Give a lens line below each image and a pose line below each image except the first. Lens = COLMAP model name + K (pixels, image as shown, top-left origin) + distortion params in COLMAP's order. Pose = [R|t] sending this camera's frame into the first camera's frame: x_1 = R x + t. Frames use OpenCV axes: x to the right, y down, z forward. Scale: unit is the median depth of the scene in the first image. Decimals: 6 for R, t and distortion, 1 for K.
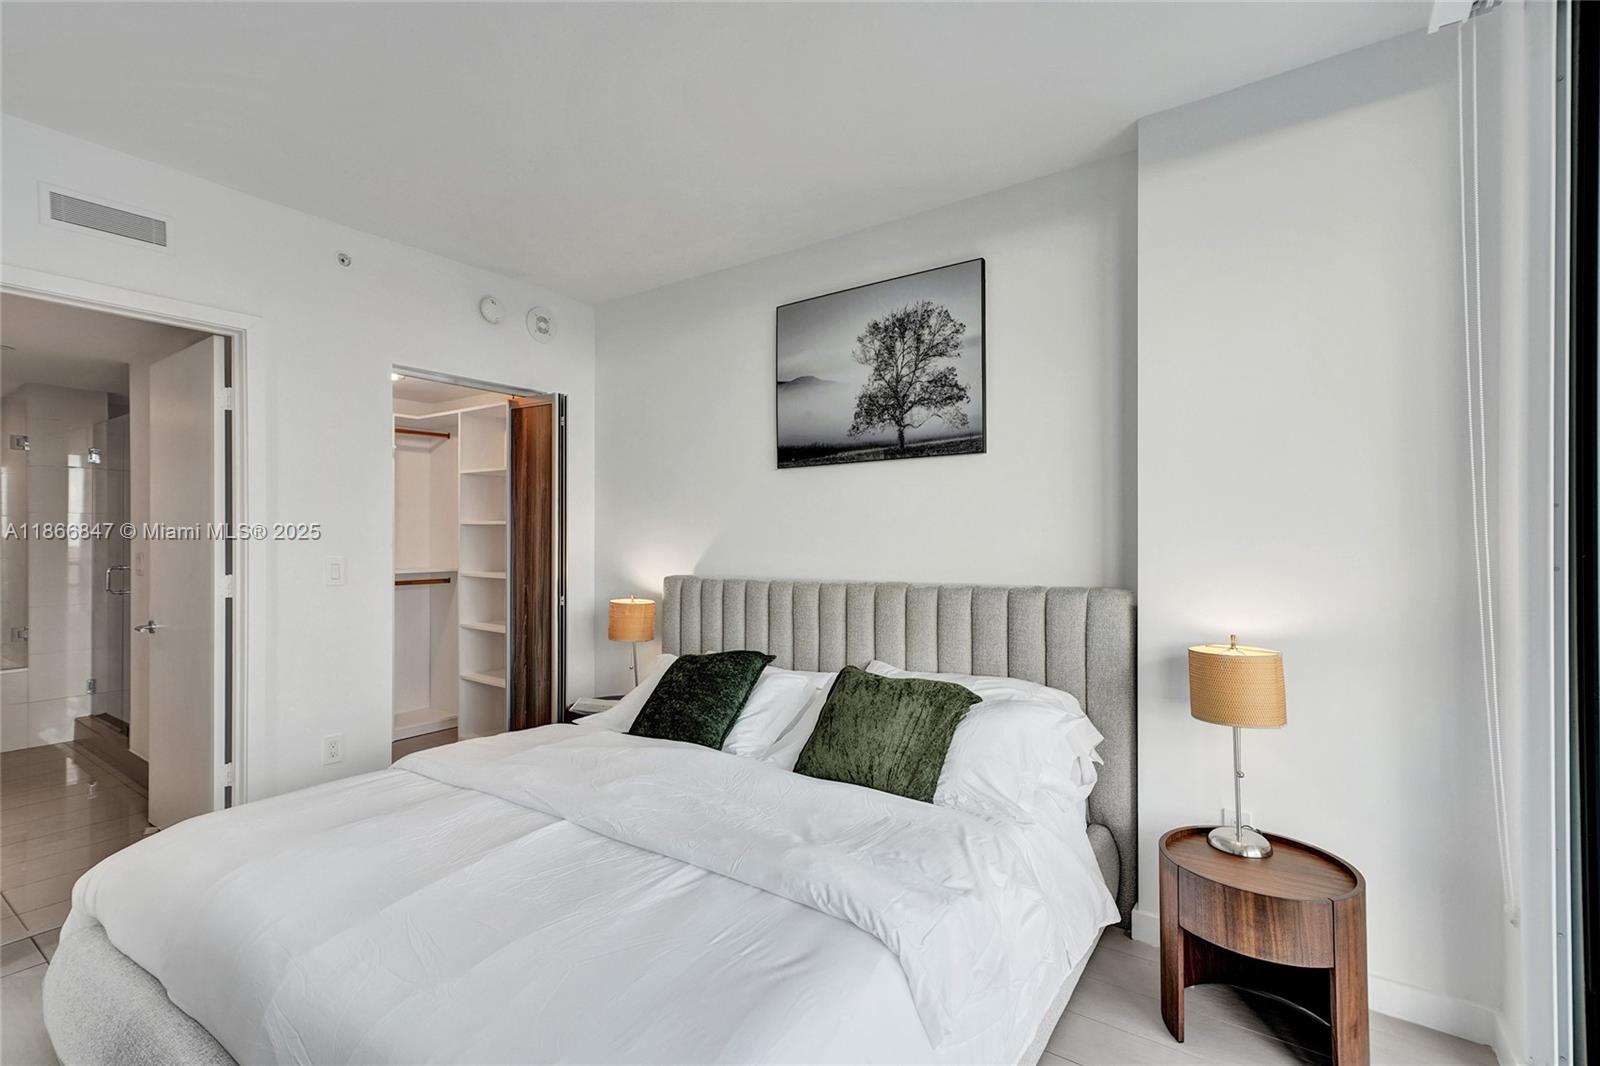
lens RADIAL K [[744.8, 0, 799.0], [0, 744.8, 541.6], [0, 0, 1]] dist [-0.000504, 0.009586]
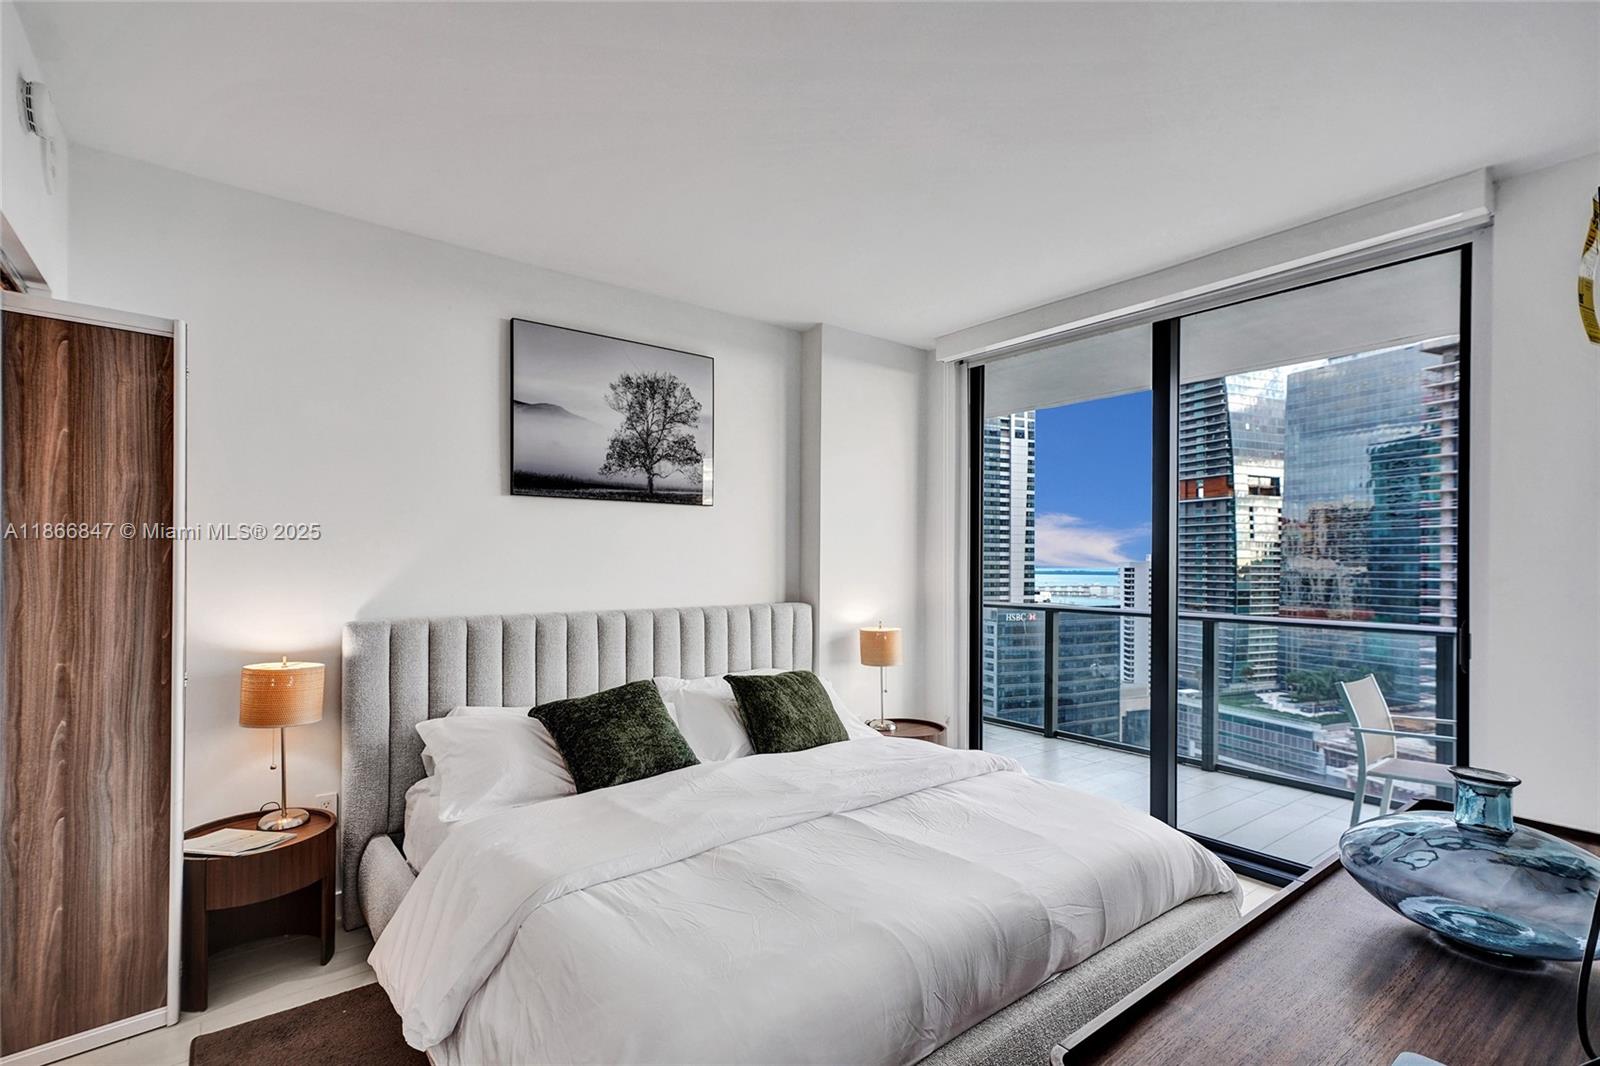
lens RADIAL K [[755.6, 0, 795.1], [0, 755.6, 562.7], [0, 0, 1]] dist [0.002967, 0.000320]
pose [[0.267848, 0.004222, 0.963452, -0.932143], [-0.004517, 0.999985, -0.003126, -0.014827], [-0.963451, -0.003515, 0.267863, 0.467461]]
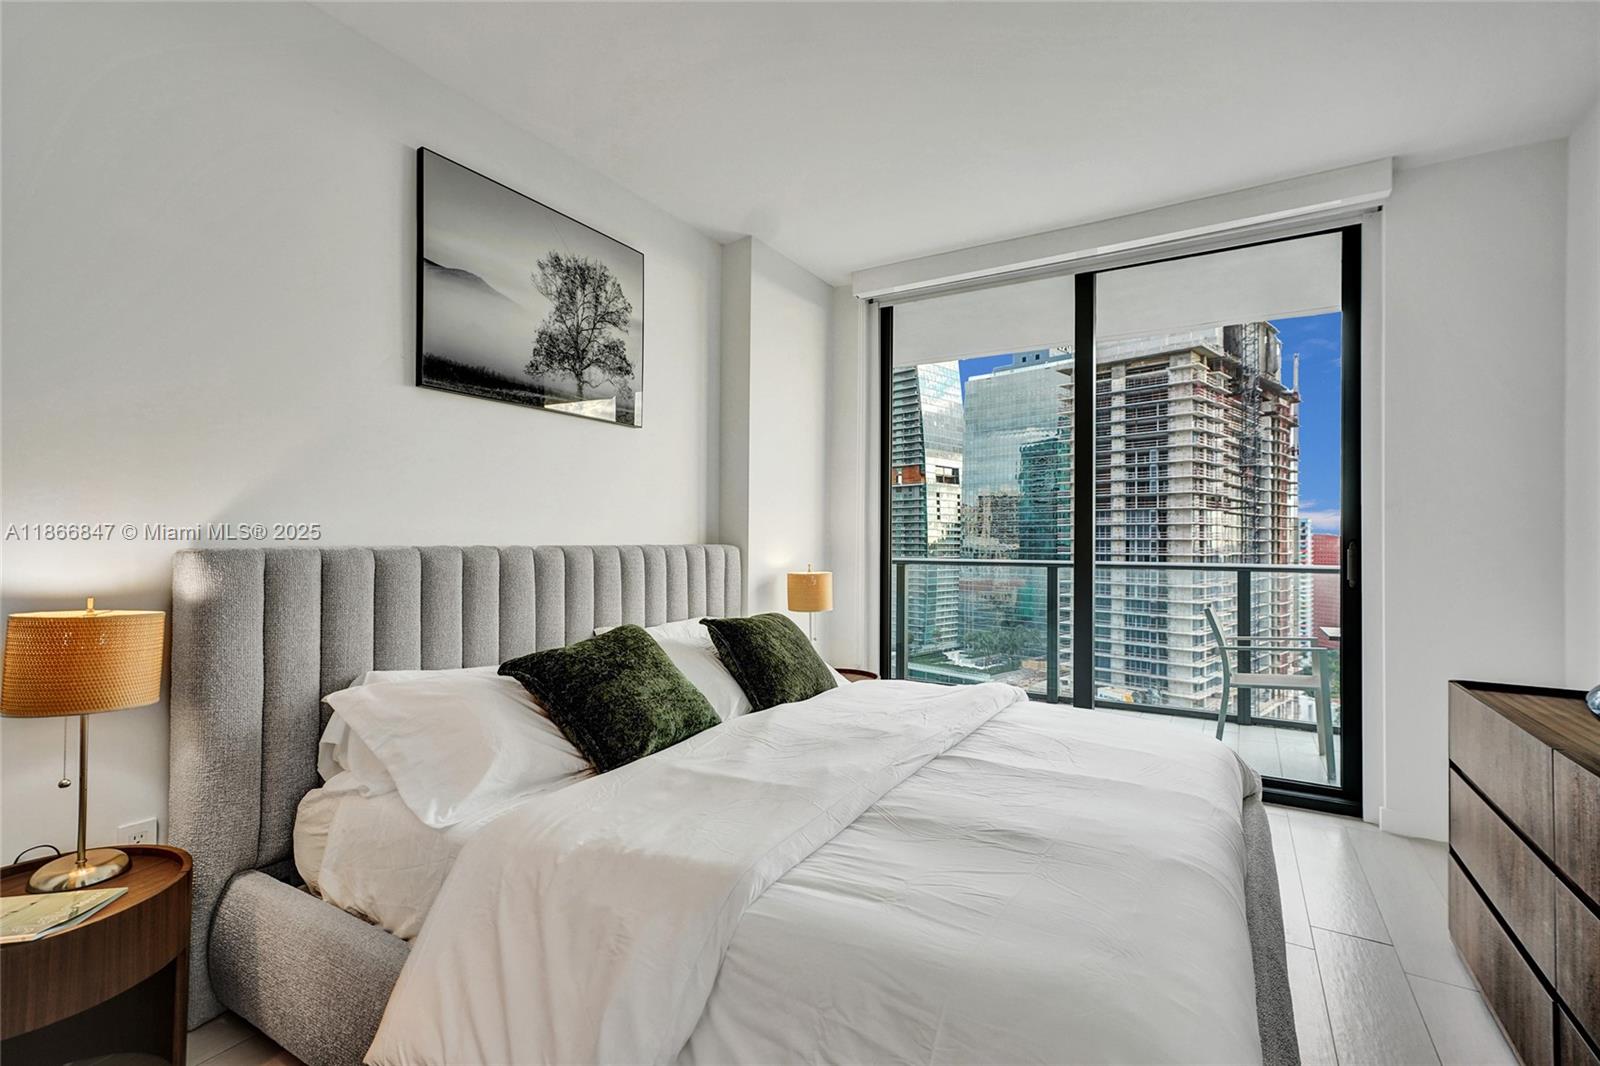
lens RADIAL K [[744.1, 0, 802.8], [0, 744.1, 535.3], [0, 0, 1]] dist [-0.000654, 0.010701]
pose [[-0.094894, 0.011836, 0.995417, -0.824187], [-0.002514, 0.999923, -0.012130, 0.050950], [-0.995484, -0.003654, -0.094857, 0.806716]]
